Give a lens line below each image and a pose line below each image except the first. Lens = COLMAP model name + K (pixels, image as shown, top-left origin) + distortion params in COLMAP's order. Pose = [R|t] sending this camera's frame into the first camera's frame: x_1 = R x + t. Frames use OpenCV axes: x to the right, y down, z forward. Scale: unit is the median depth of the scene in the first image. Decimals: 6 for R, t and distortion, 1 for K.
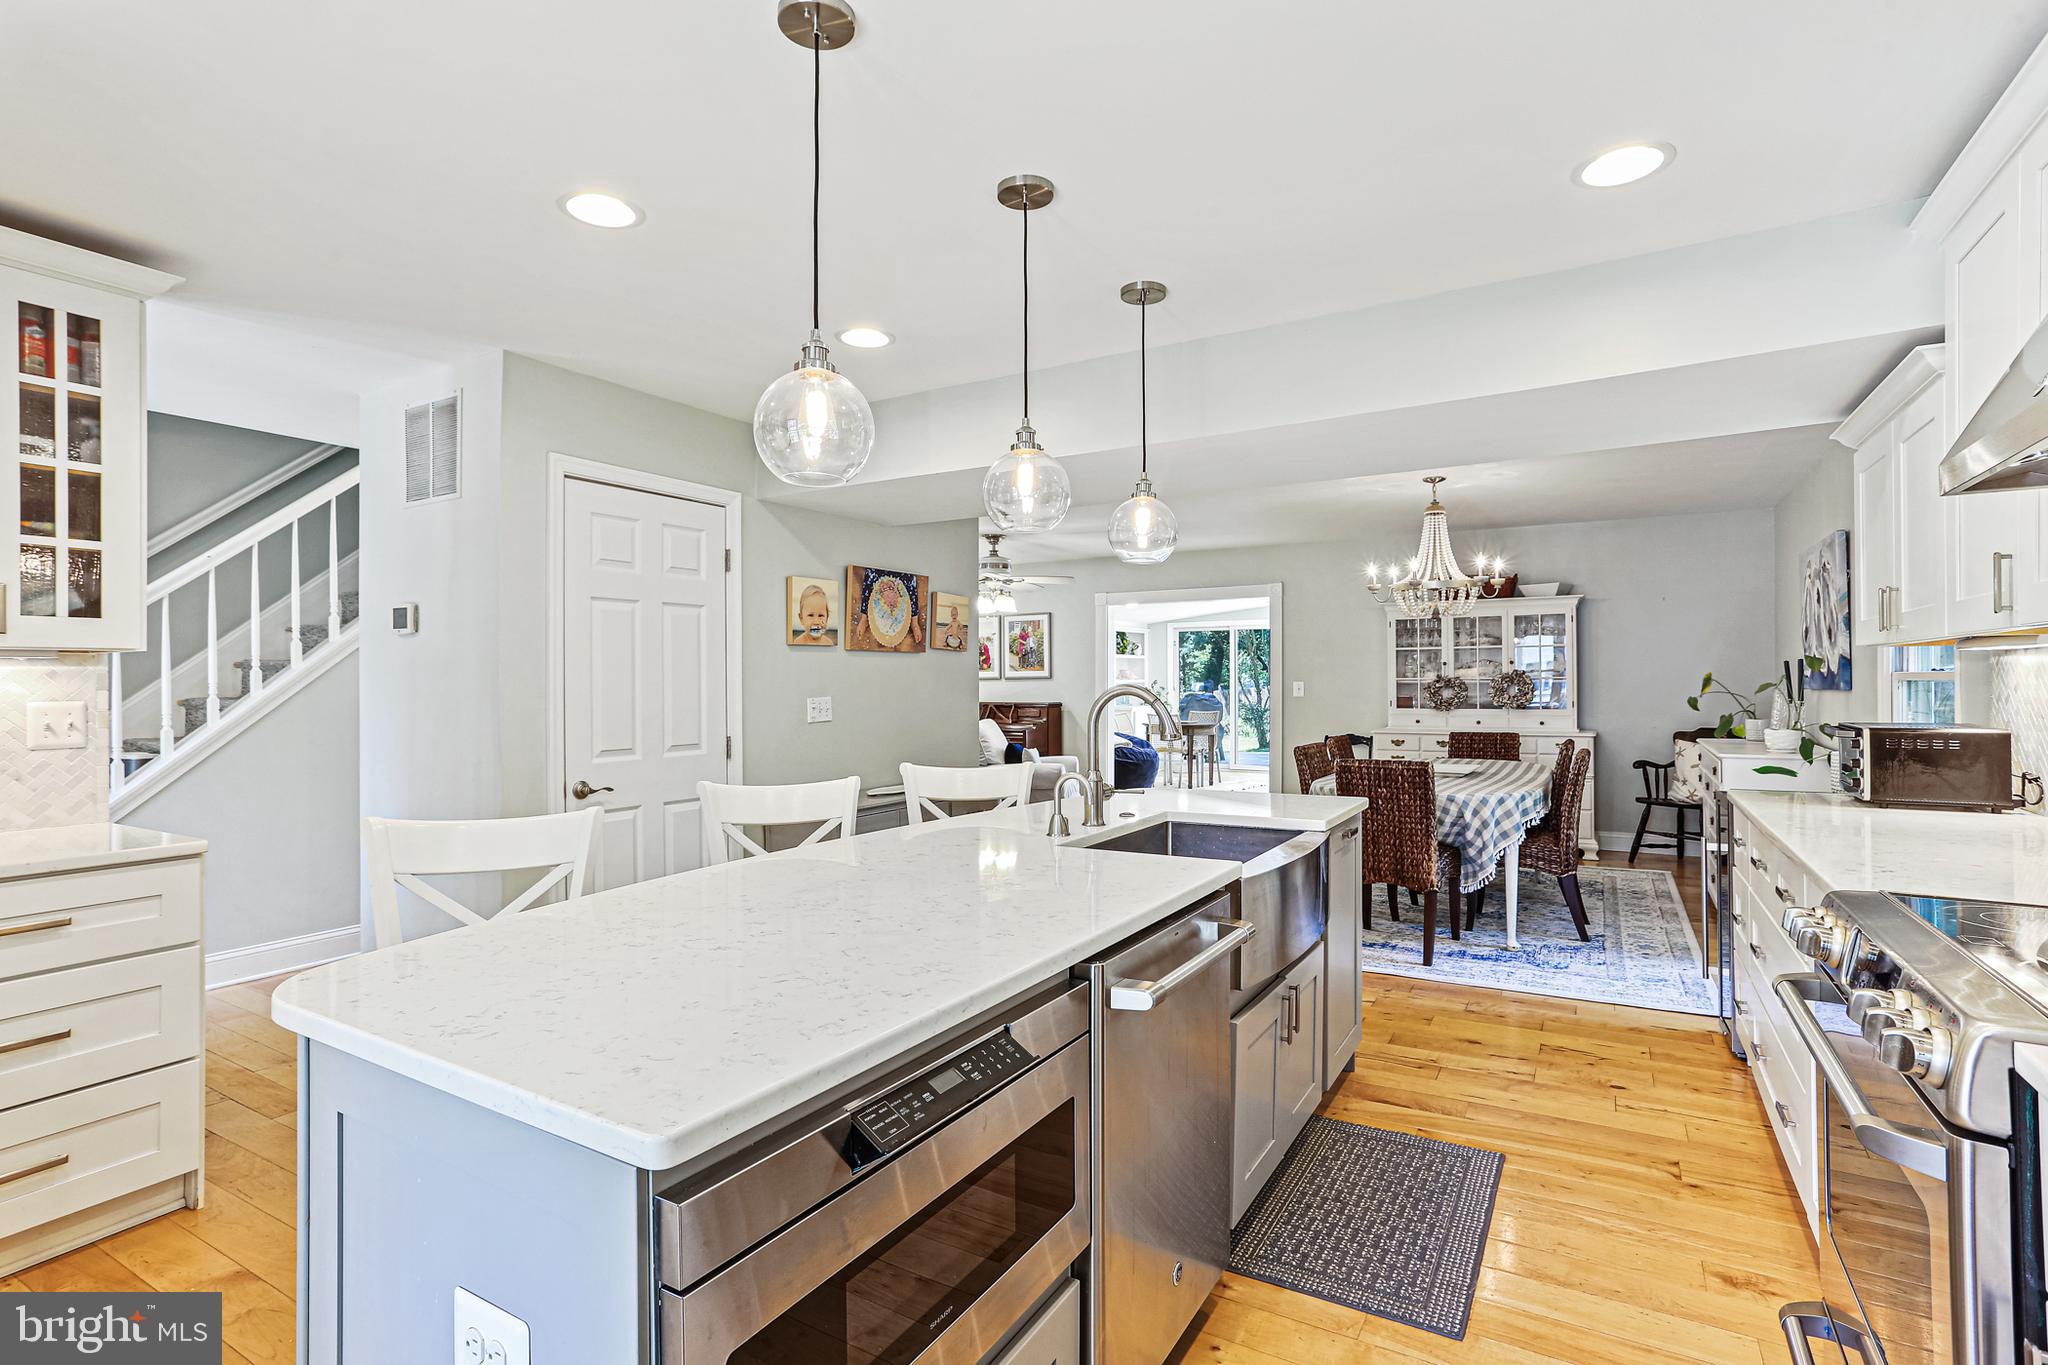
lens RADIAL K [[989.3, 0, 1026.0], [0, 989.3, 676.8], [0, 0, 1]] dist [-0.025843, 0.000301]
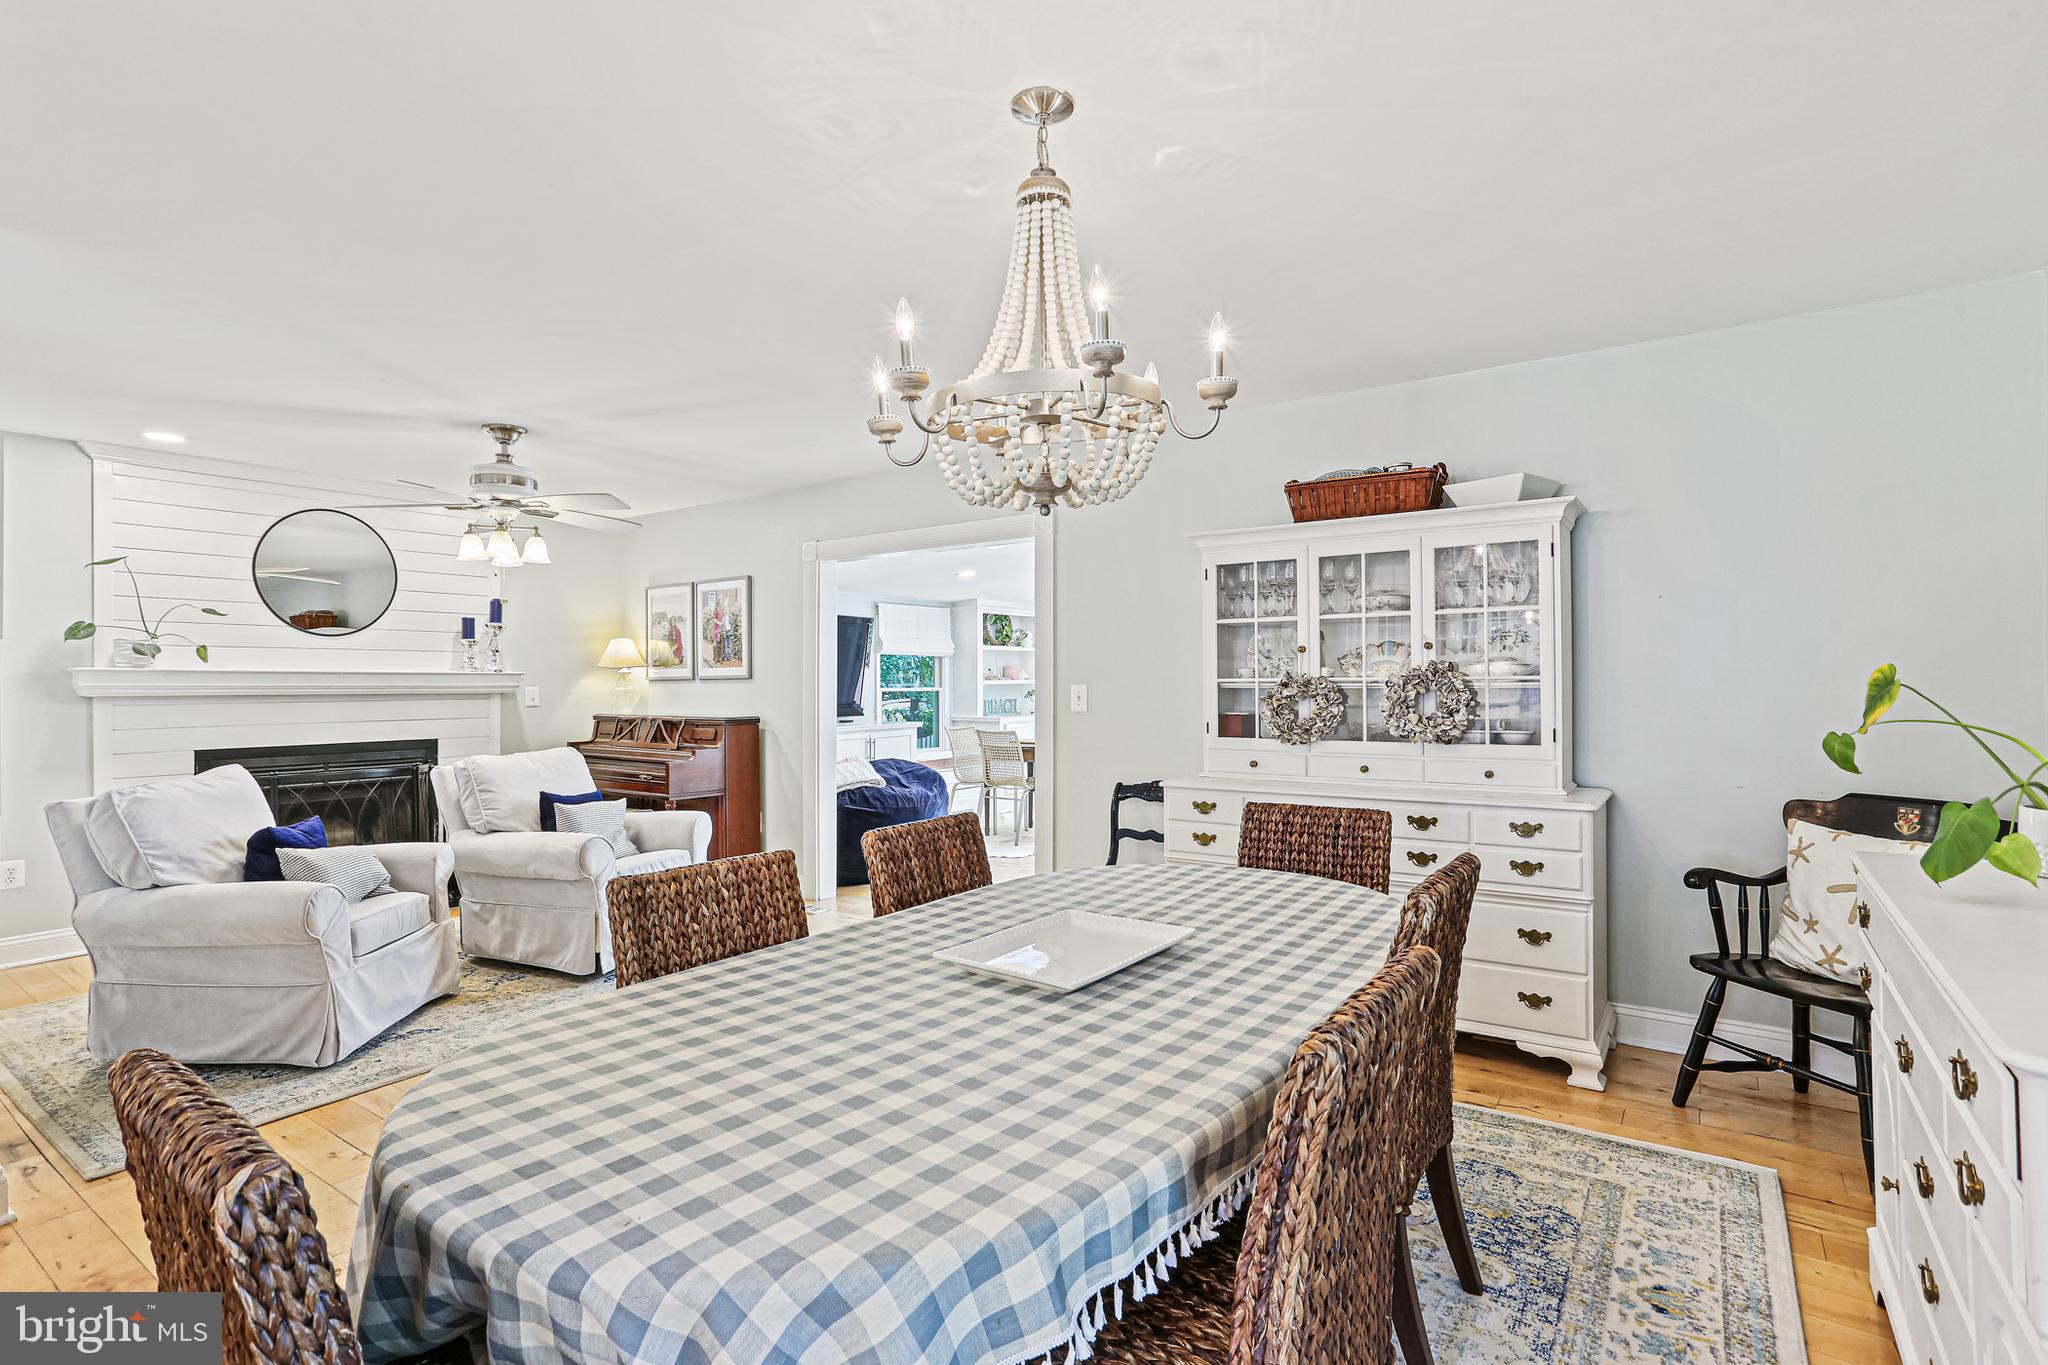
lens RADIAL K [[991.6, 0, 1024.0], [0, 991.6, 682.5], [0, 0, 1]] dist [-0.025977, 0.000737]
pose [[0.996601, -0.001450, -0.082373, 0.340683], [0.002035, 0.999973, 0.007009, -0.000500], [0.082360, -0.007153, 0.996577, 0.509668]]
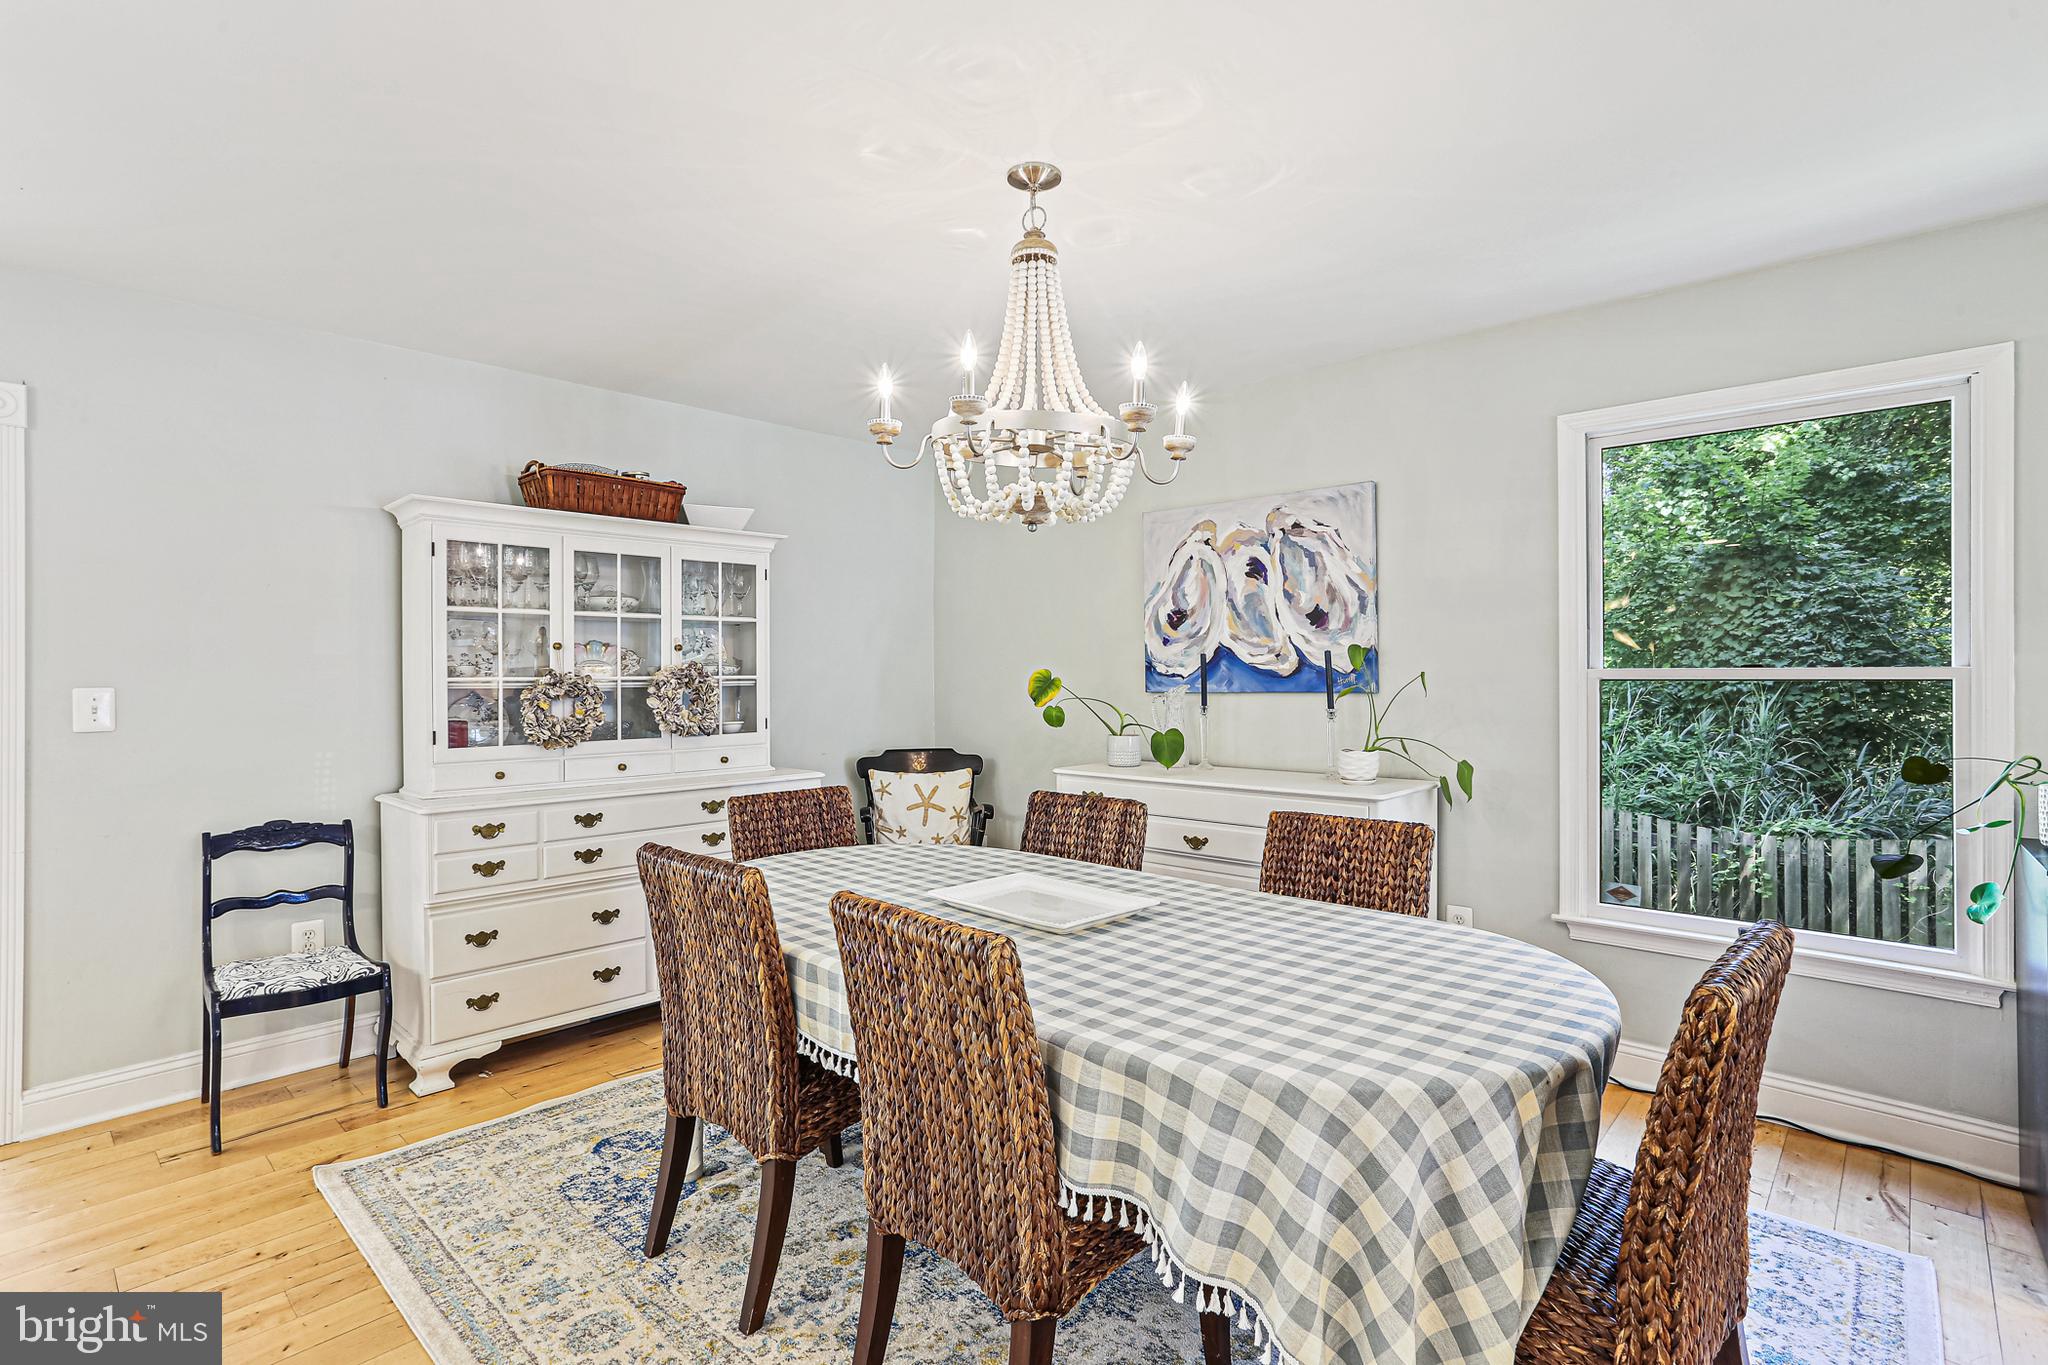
lens RADIAL K [[989.3, 0, 1026.0], [0, 989.3, 676.8], [0, 0, 1]] dist [-0.025843, 0.000301]
pose [[0.218172, 0.001644, 0.975909, 0.021641], [0.000141, 0.999999, -0.001716, 0.001736], [-0.975910, 0.000512, 0.218172, 0.711968]]
